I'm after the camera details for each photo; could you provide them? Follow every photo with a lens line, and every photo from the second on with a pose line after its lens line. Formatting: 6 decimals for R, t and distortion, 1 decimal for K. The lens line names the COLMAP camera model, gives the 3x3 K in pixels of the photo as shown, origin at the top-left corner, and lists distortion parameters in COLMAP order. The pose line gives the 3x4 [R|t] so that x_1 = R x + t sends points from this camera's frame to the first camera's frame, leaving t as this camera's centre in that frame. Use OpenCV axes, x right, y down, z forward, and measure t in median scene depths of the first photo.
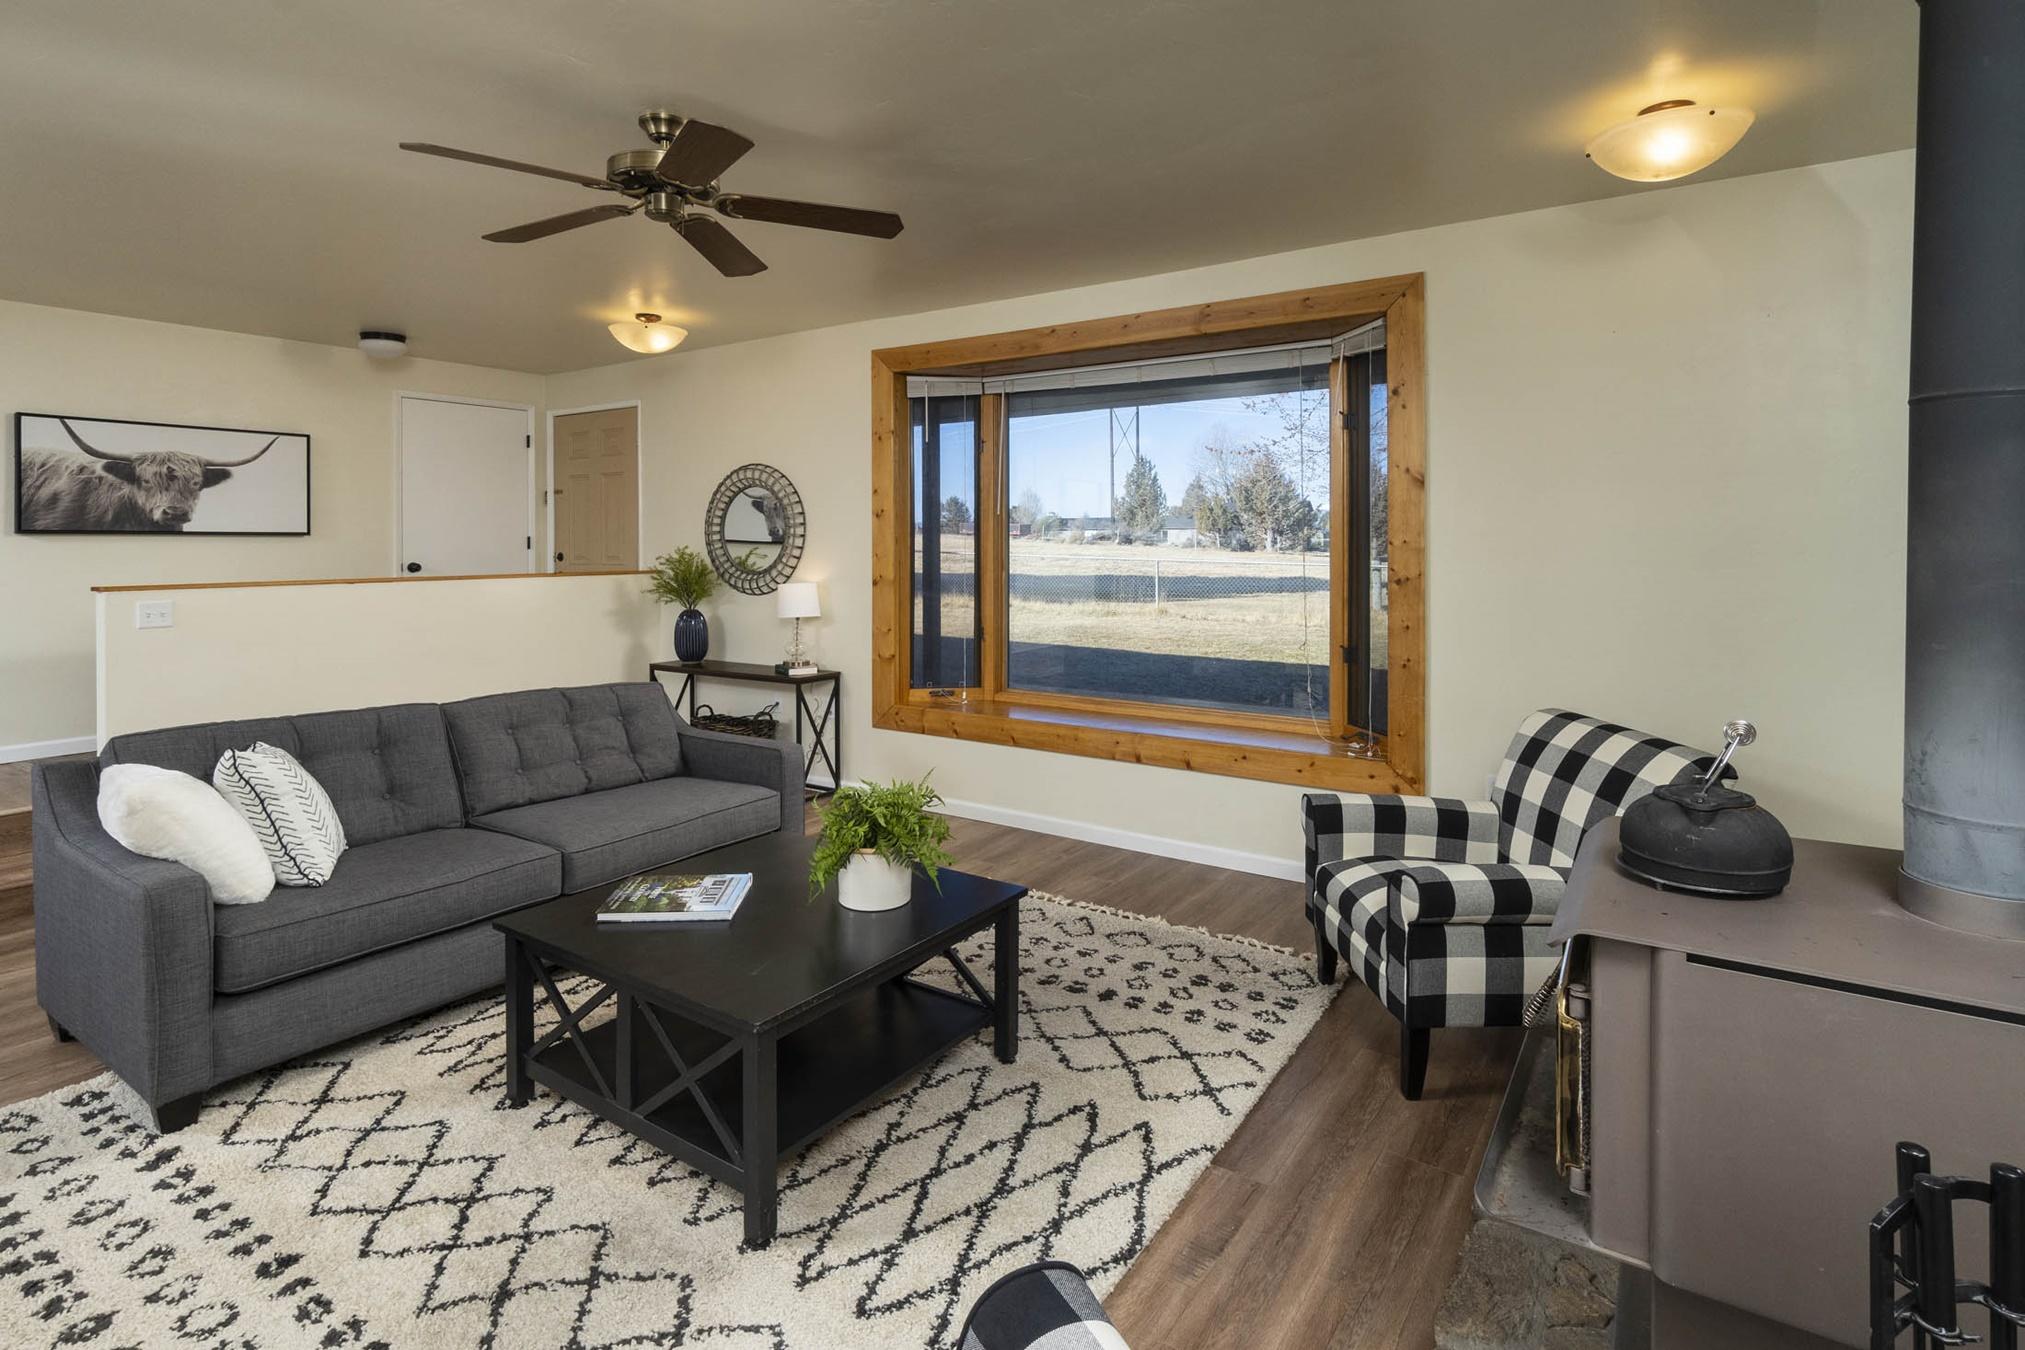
lens RADIAL K [[1022.8, 0, 1022.9], [0, 1022.8, 503.4], [0, 0, 1]] dist [0.057571, -0.000894]
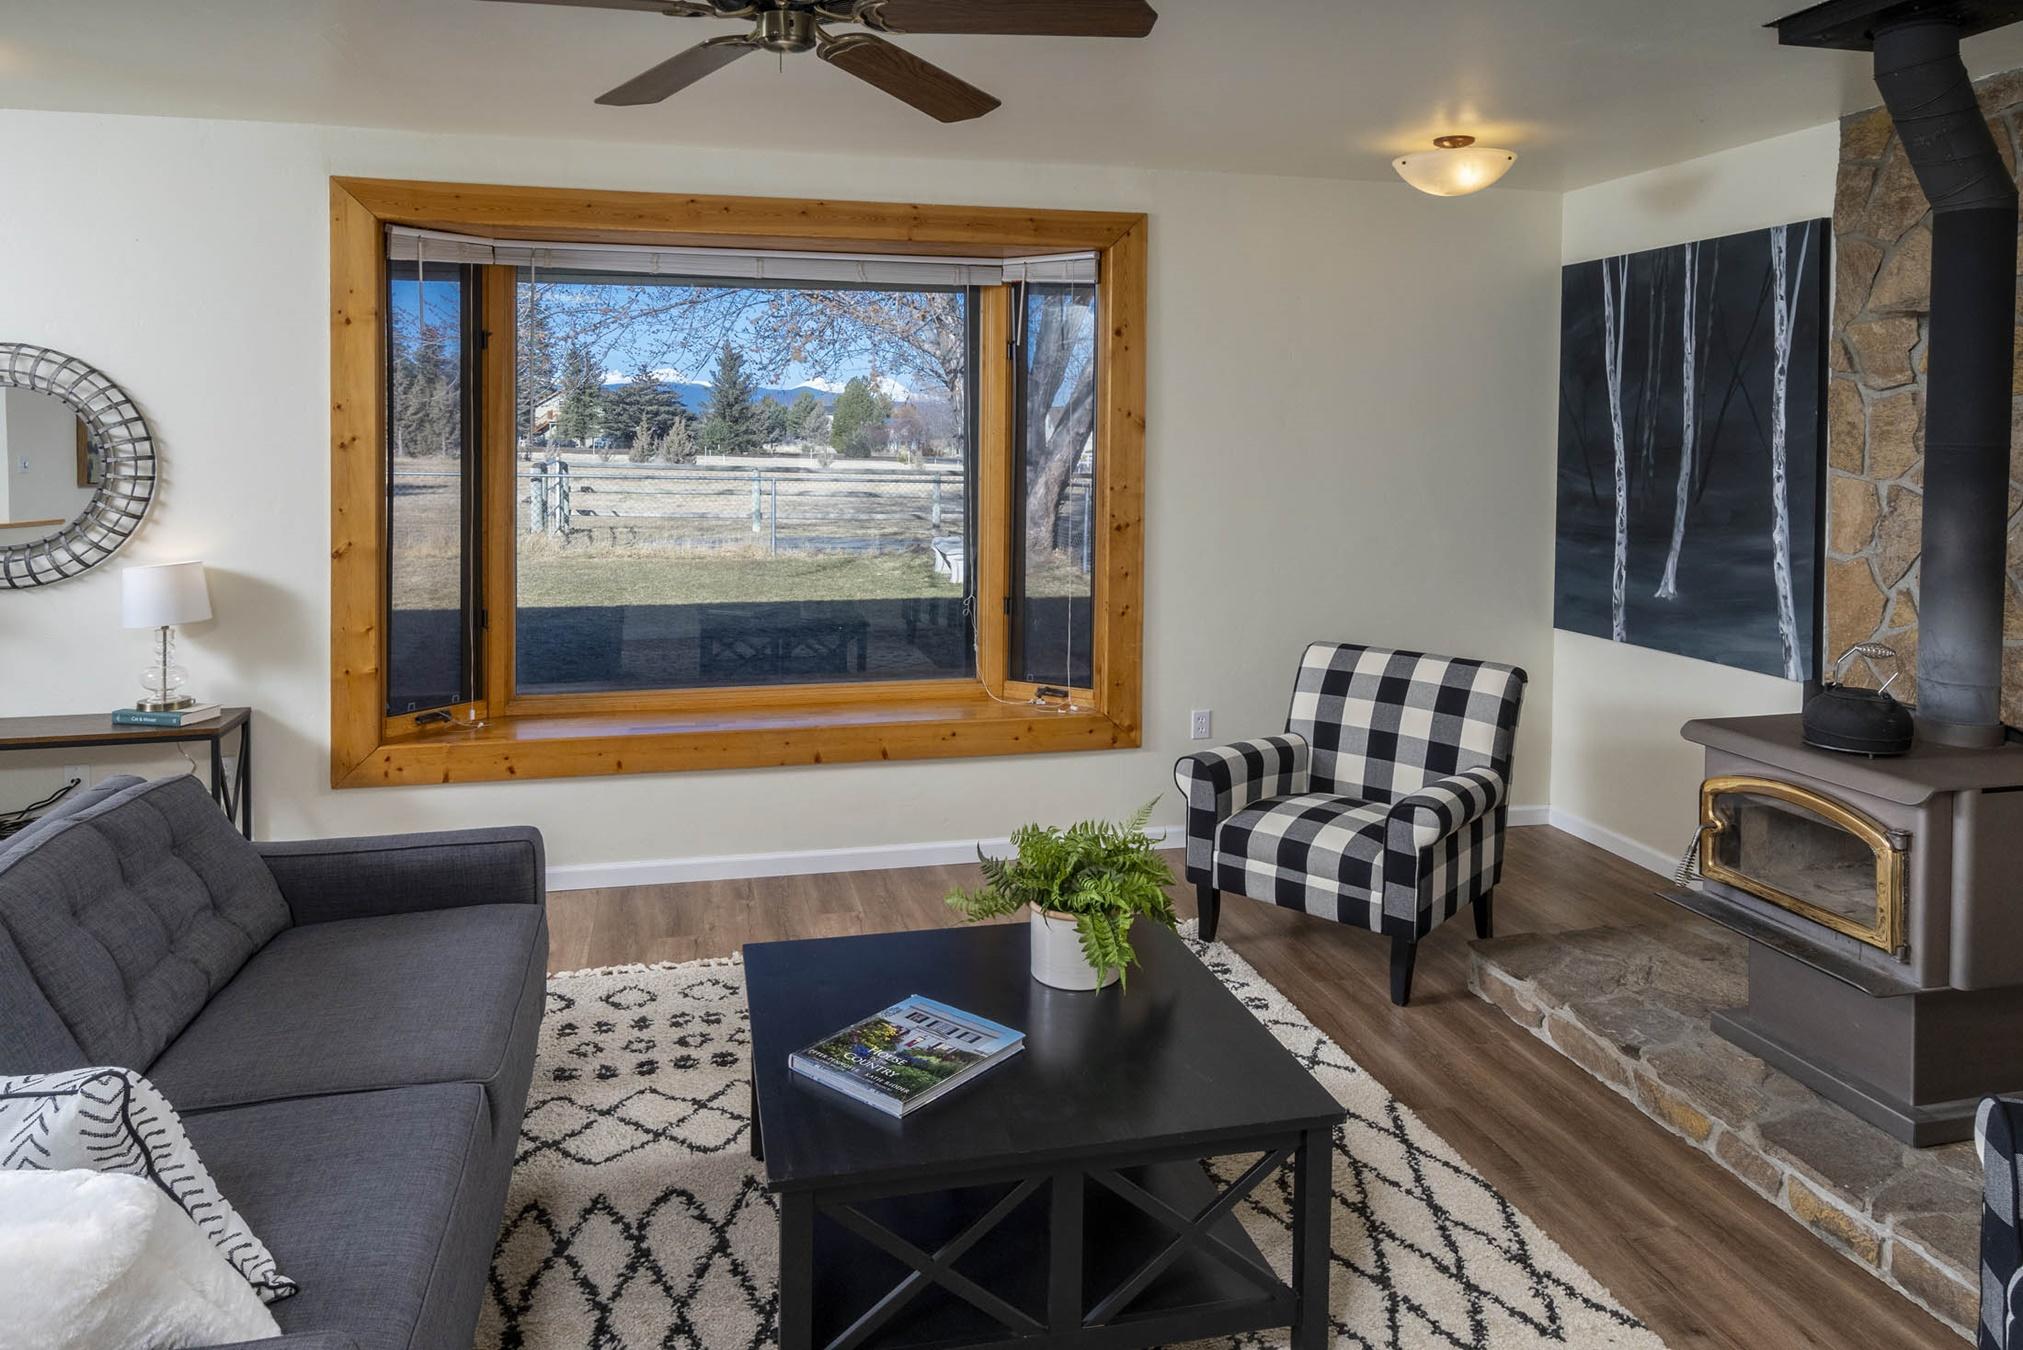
lens RADIAL K [[1271.2, 0, 1003.5], [0, 1271.2, 459.8], [0, 0, 1]] dist [-0.004437, -0.004895]
pose [[0.691901, -0.005267, 0.721973, -0.522936], [-0.033911, 0.998633, 0.039783, -0.030212], [-0.721196, -0.052009, 0.690776, 0.229048]]
